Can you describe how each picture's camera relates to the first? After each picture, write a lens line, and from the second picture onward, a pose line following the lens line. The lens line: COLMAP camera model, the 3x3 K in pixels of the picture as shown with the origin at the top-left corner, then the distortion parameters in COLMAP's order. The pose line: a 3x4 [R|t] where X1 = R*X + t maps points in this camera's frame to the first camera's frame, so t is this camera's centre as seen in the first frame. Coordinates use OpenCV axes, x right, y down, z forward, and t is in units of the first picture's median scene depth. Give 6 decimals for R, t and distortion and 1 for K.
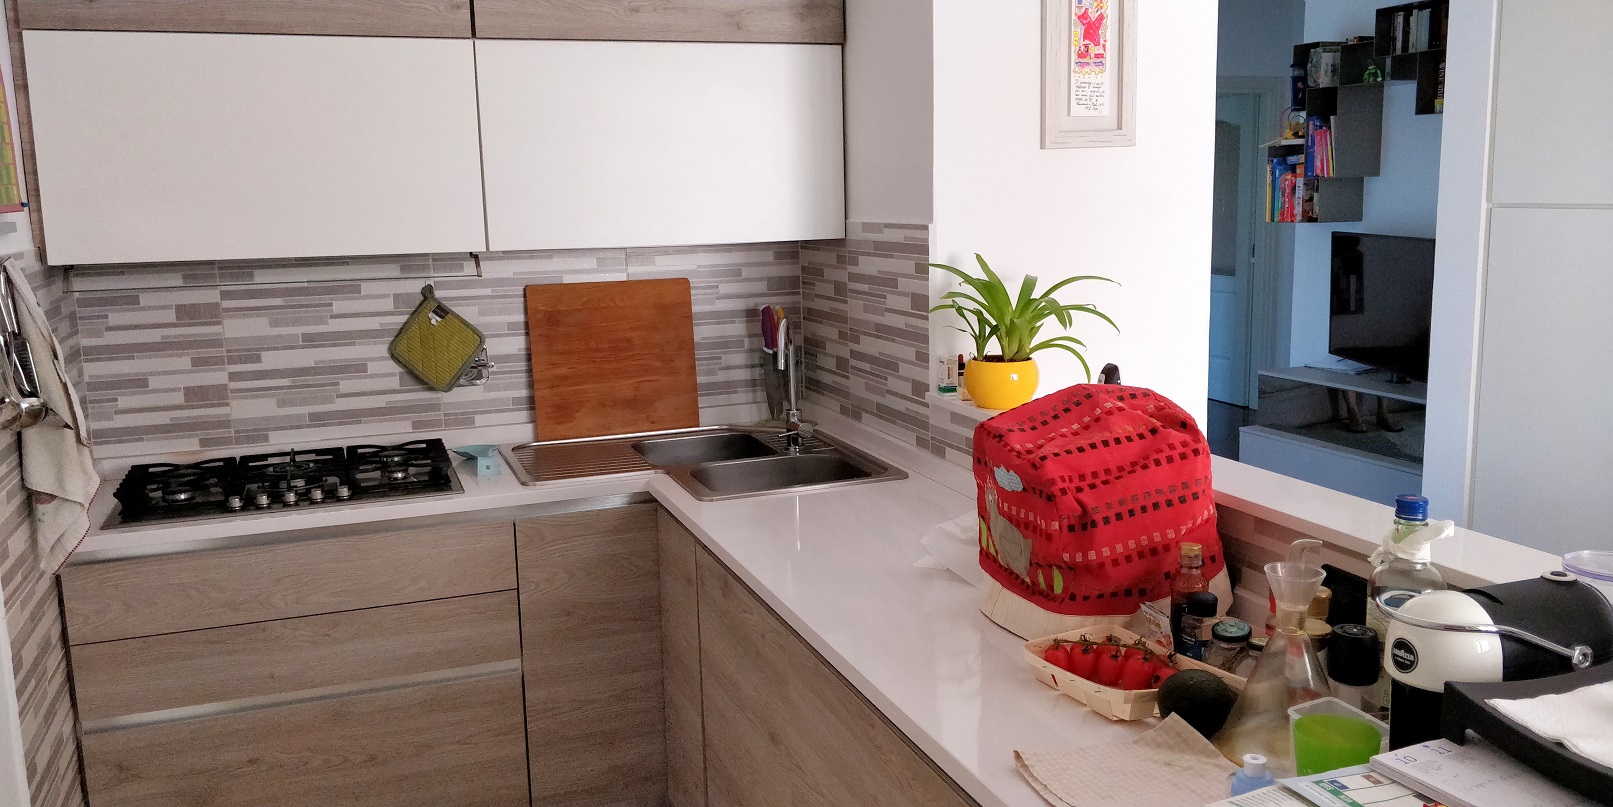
lens RADIAL K [[1318.3, 0, 806.5], [0, 1318.3, 403.5], [0, 0, 1]] dist [0.006518, 0.000320]
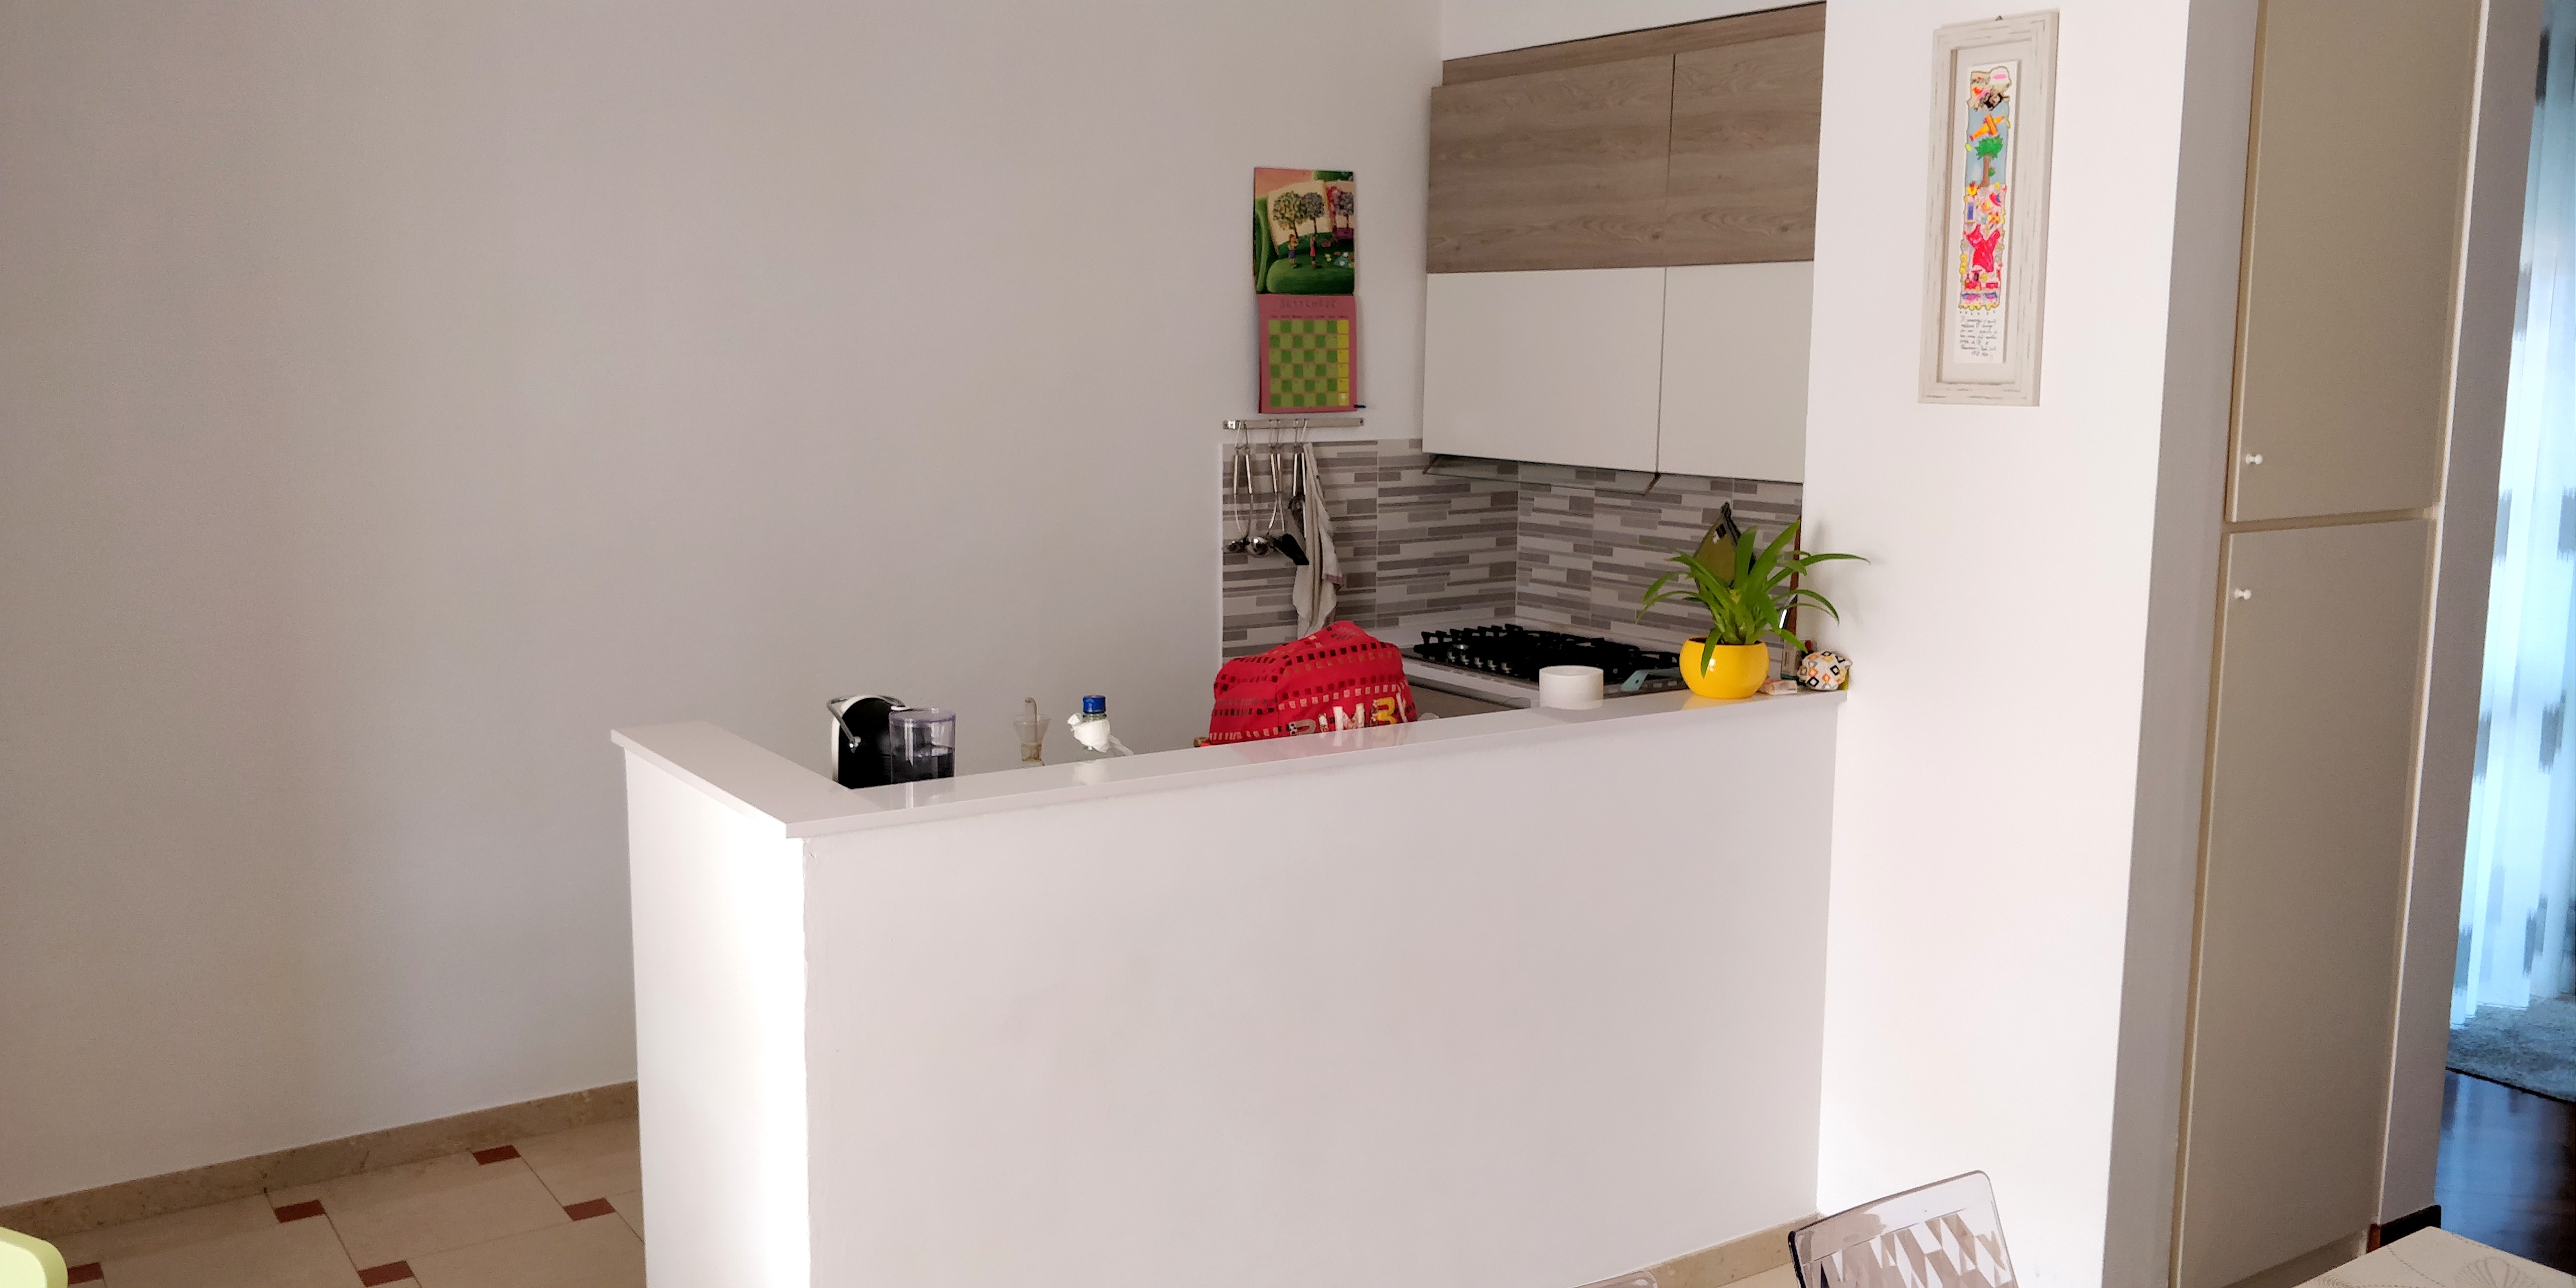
lens RADIAL K [[2105.4, 0, 1288.0], [0, 2105.4, 644.0], [0, 0, 1]] dist [0.006518, 0.000320]
pose [[0.234361, 0.165033, -0.958039, 1.293347], [-0.171089, 0.977106, 0.126465, -0.144799], [0.956976, 0.134271, 0.257231, 0.329564]]
